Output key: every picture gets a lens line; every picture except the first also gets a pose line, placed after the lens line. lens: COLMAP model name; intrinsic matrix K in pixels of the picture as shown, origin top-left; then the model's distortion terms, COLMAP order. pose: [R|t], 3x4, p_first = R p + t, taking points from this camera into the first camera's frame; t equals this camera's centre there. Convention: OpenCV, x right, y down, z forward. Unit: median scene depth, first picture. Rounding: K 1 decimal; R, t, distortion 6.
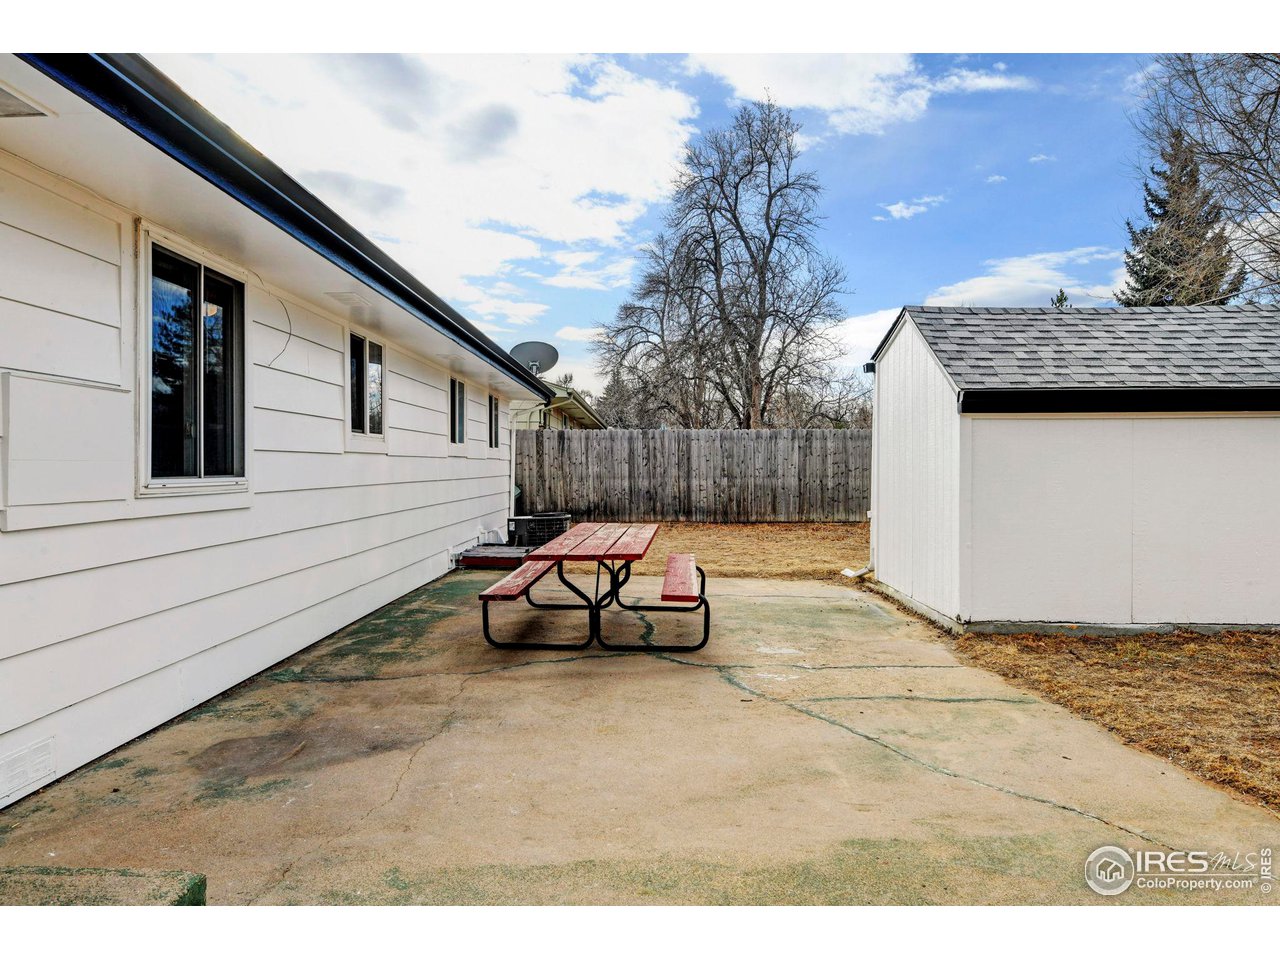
lens RADIAL K [[834.2, 0, 640.0], [0, 834.2, 480.0], [0, 0, 1]] dist [0.020420, -0.027144]
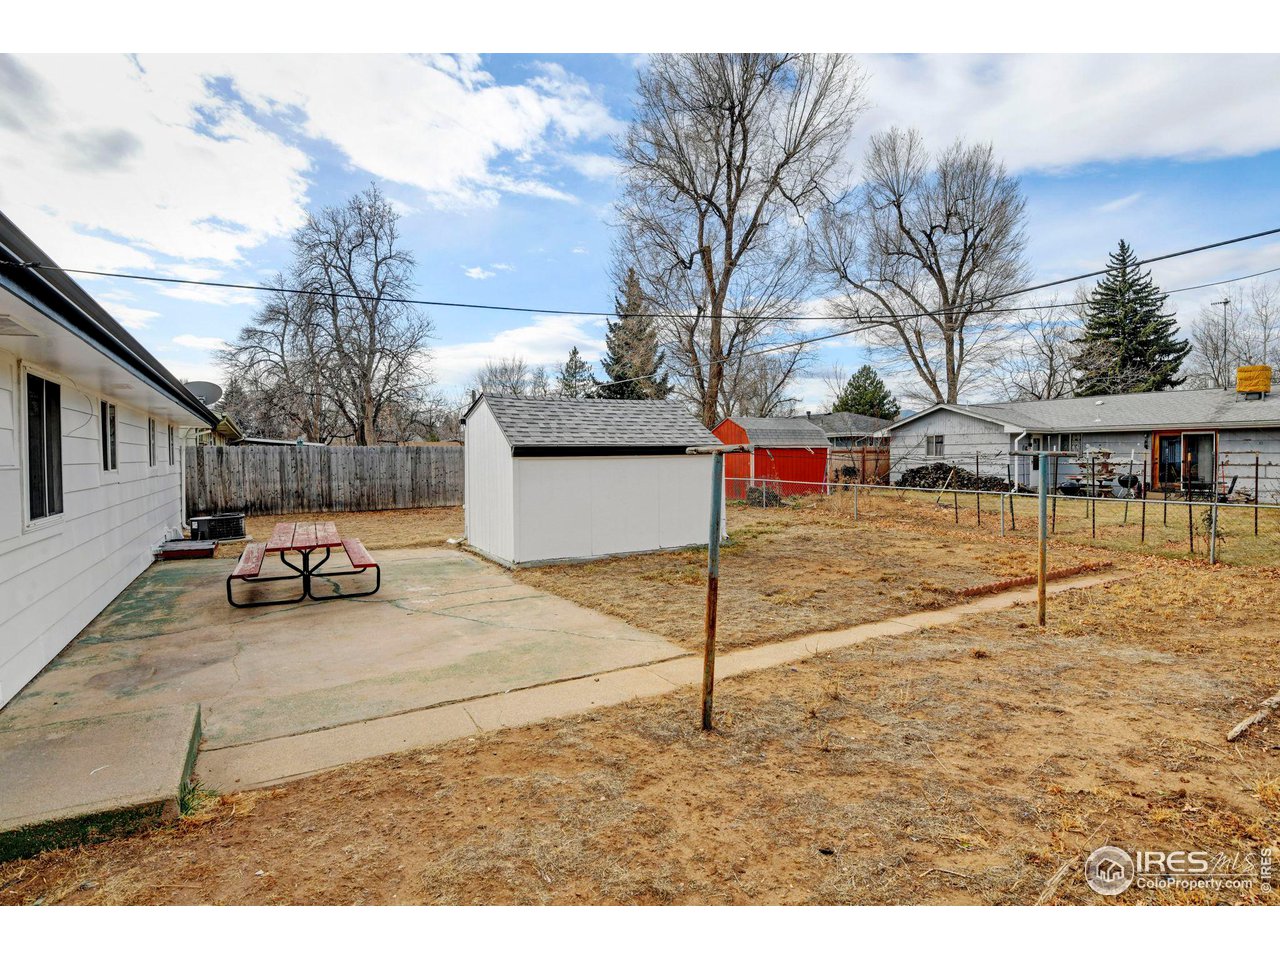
lens RADIAL K [[598.4, 0, 640.0], [0, 598.4, 480.0], [0, 0, 1]] dist [0.002210, -0.022521]
pose [[0.841715, -0.023955, 0.539390, -0.045447], [0.013798, 0.999643, 0.022862, -0.019998], [-0.539746, -0.011801, 0.841745, -0.126240]]
